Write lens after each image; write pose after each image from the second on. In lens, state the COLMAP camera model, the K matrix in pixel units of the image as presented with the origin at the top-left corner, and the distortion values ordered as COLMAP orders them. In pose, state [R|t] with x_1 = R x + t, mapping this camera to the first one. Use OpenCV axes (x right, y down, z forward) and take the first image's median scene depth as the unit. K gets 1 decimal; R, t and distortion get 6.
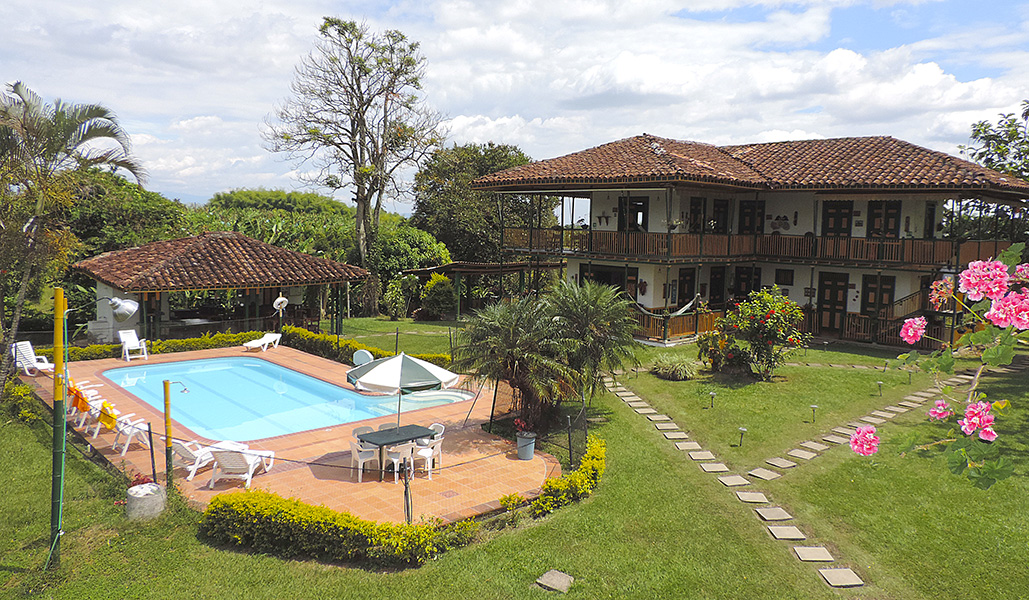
lens RADIAL K [[737.5, 0, 513.6], [0, 737.5, 290.8], [0, 0, 1]] dist [-0.017533, 0.001367]
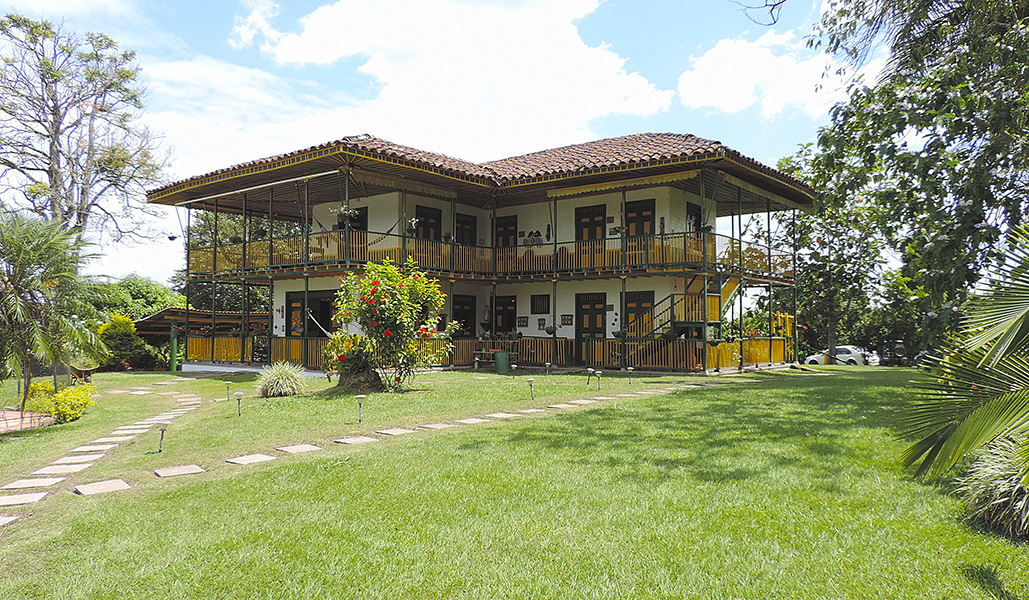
lens RADIAL K [[737.5, 0, 518.5], [0, 737.5, 319.0], [0, 0, 1]] dist [-0.017533, 0.001367]
pose [[0.992121, -0.018741, 0.123877, 0.244924], [0.031852, 0.993991, -0.104726, 0.084402], [-0.121170, 0.107846, 0.986756, 0.194462]]
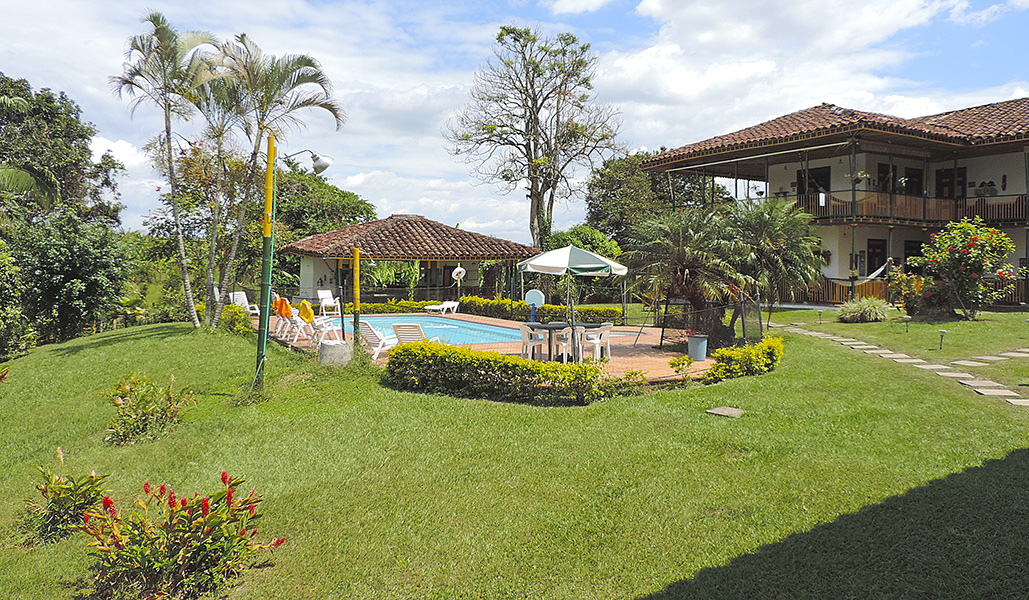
lens RADIAL K [[737.5, 0, 514.1], [0, 737.5, 276.9], [0, 0, 1]] dist [-0.017533, 0.001367]
pose [[0.972725, -0.014709, -0.231494, 0.003767], [-0.004740, 0.996519, -0.083234, 0.095081], [0.231912, 0.082061, 0.969269, -0.002542]]
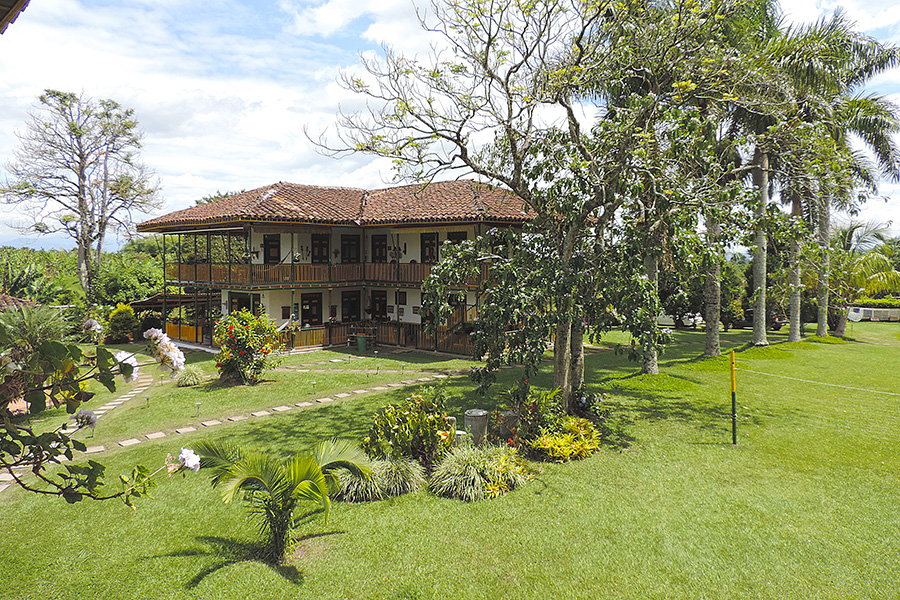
lens RADIAL K [[638.9, 0, 456.7], [0, 638.9, 284.3], [0, 0, 1]] dist [-0.022464, 0.002010]
pose [[0.998186, -0.028033, 0.053280, 0.408935], [0.030813, 0.998166, -0.052100, 0.016268], [-0.051721, 0.053647, 0.997220, -0.035416]]
